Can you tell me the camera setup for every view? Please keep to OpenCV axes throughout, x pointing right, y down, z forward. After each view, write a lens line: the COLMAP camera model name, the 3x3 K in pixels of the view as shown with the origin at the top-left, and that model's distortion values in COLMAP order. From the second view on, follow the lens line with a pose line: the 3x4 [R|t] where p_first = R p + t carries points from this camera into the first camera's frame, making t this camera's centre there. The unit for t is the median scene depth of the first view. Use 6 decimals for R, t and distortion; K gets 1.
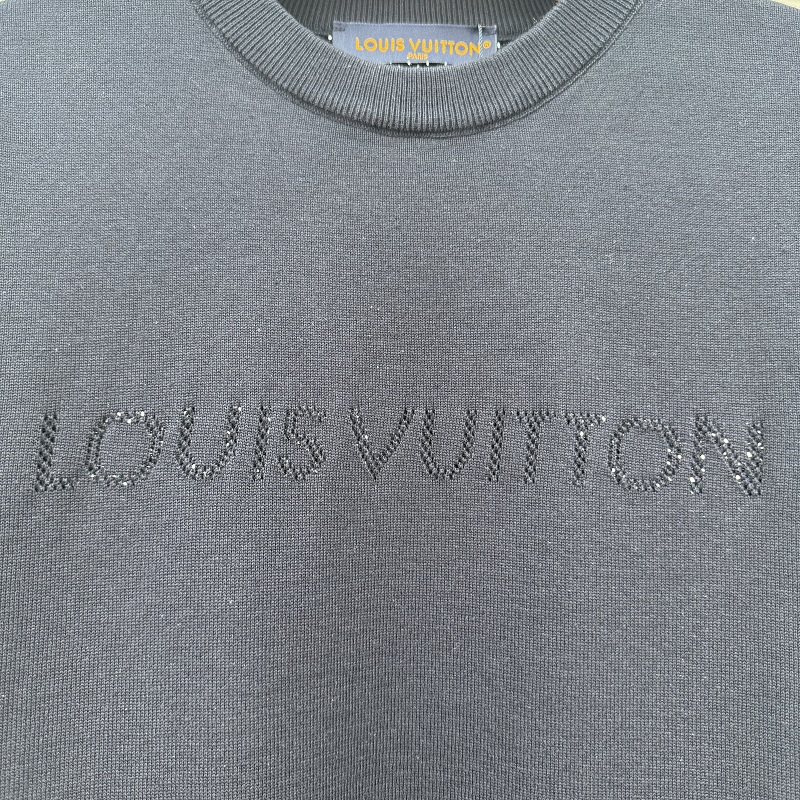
lens RADIAL K [[768.5, 0, 399.7], [0, 768.5, 396.4], [0, 0, 1]] dist [0.166170, -0.402220]
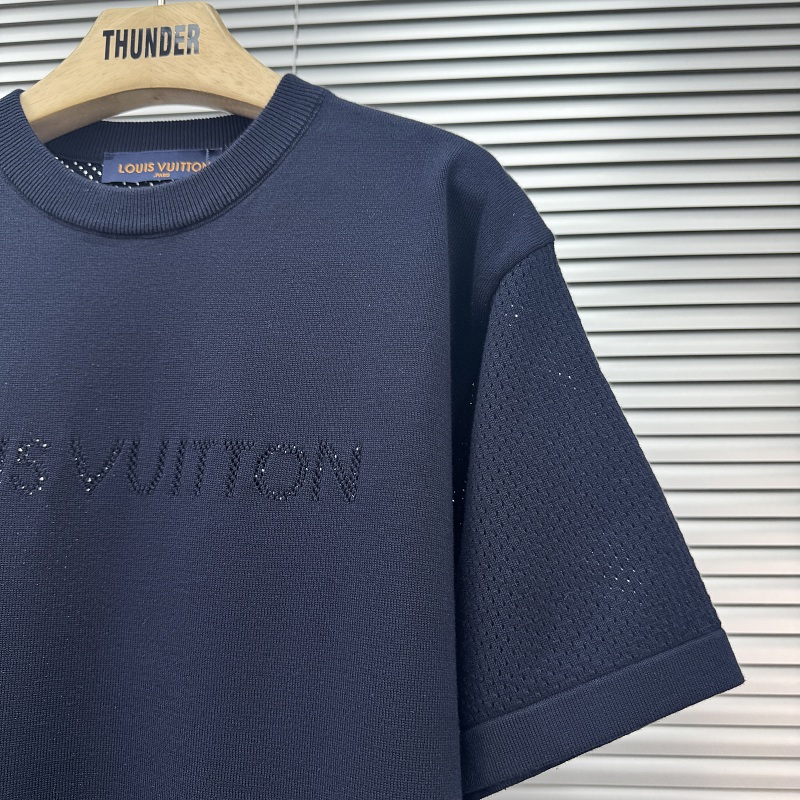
lens RADIAL K [[775.4, 0, 400.0], [0, 775.4, 400.0], [0, 0, 1]] dist [0.088646, -0.147211]
pose [[0.989558, -0.021391, -0.142538, 0.664397], [0.012270, 0.997838, -0.064560, 0.038321], [0.143611, 0.062137, 0.987682, -0.252377]]
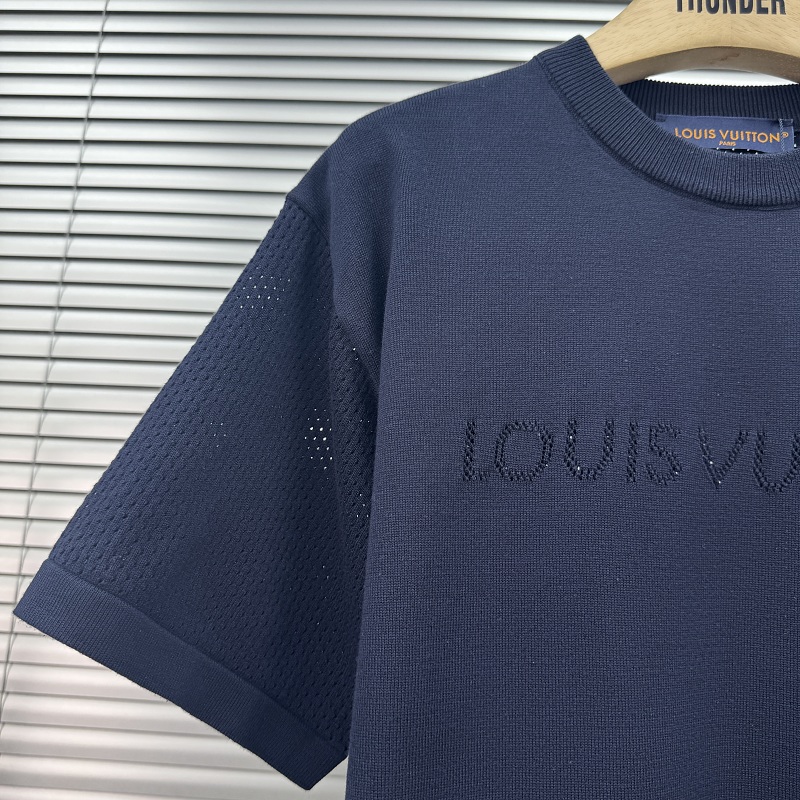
lens RADIAL K [[797.5, 0, 400.0], [0, 797.5, 400.0], [0, 0, 1]] dist [0.001579, 0.031195]
pose [[0.998185, 0.038751, -0.046090, -0.453490], [-0.041851, 0.996786, -0.068307, 0.073385], [0.043295, 0.070112, 0.996599, -0.251928]]
